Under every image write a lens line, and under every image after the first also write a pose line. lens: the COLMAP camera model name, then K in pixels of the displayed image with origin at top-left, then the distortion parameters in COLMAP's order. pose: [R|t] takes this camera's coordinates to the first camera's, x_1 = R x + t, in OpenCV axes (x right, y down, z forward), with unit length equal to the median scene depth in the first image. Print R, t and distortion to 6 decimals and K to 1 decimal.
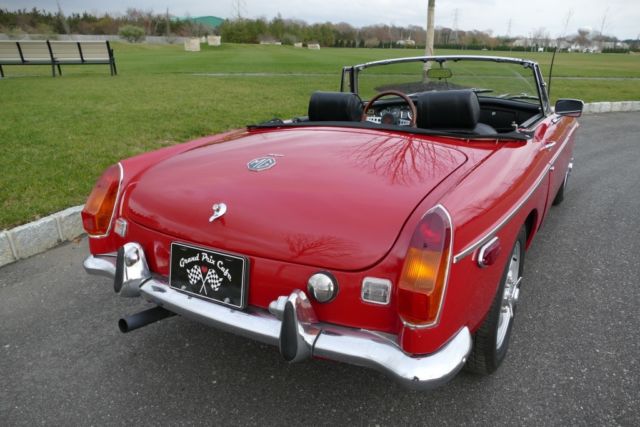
lens RADIAL K [[459.3, 0, 320.0], [0, 459.3, 213.5], [0, 0, 1]] dist [-0.012459, 0.005654]
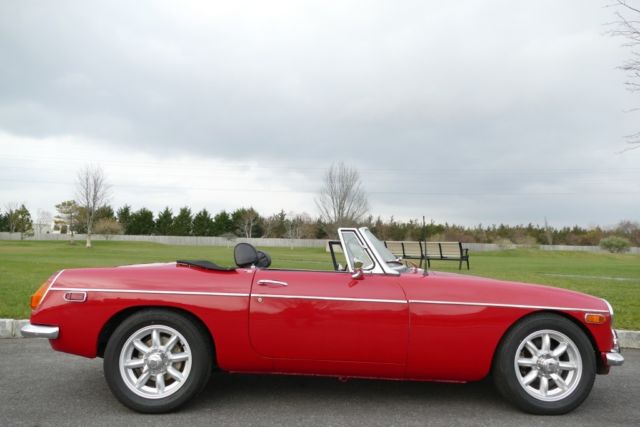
lens RADIAL K [[459.3, 0, 320.0], [0, 459.3, 213.5], [0, 0, 1]] dist [-0.012459, 0.005654]
pose [[0.569392, -0.054378, -0.820266, 0.325604], [-0.303268, 0.913535, -0.271076, -0.003580], [0.764082, 0.403109, 0.503668, 0.073861]]
